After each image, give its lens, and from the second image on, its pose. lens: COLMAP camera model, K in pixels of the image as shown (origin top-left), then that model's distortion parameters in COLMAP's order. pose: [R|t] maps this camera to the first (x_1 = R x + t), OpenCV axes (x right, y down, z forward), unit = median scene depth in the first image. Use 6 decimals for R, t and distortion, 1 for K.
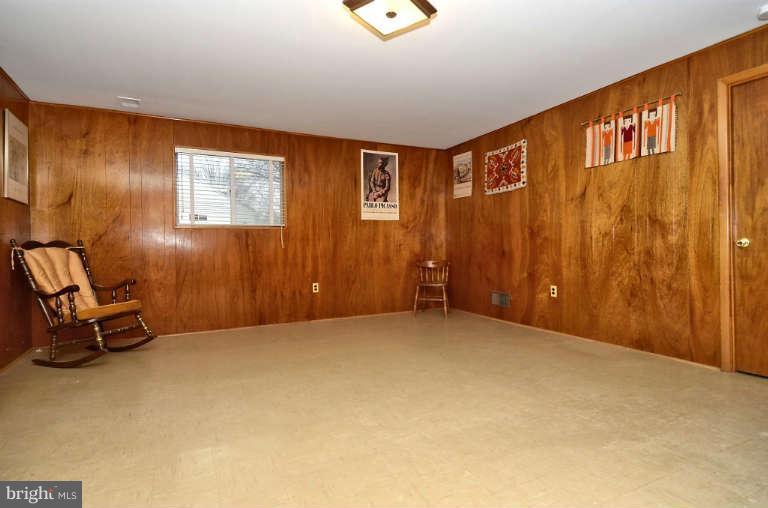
lens RADIAL K [[412.6, 0, 384.0], [0, 412.6, 254.0], [0, 0, 1]] dist [0.000355, -0.033559]
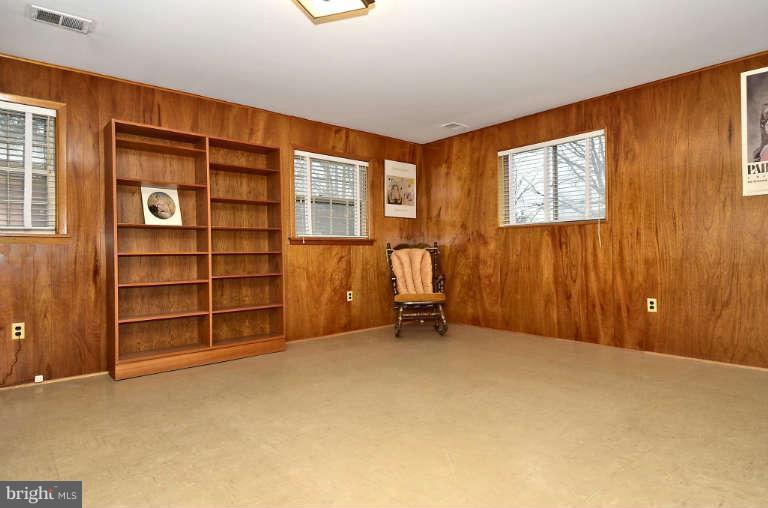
lens RADIAL K [[412.6, 0, 384.0], [0, 412.6, 254.0], [0, 0, 1]] dist [0.000355, -0.033559]
pose [[0.222553, 0.016163, -0.974787, 0.418988], [0.005603, 0.999825, 0.017857, -0.018639], [0.974904, -0.009436, 0.222424, 0.440019]]
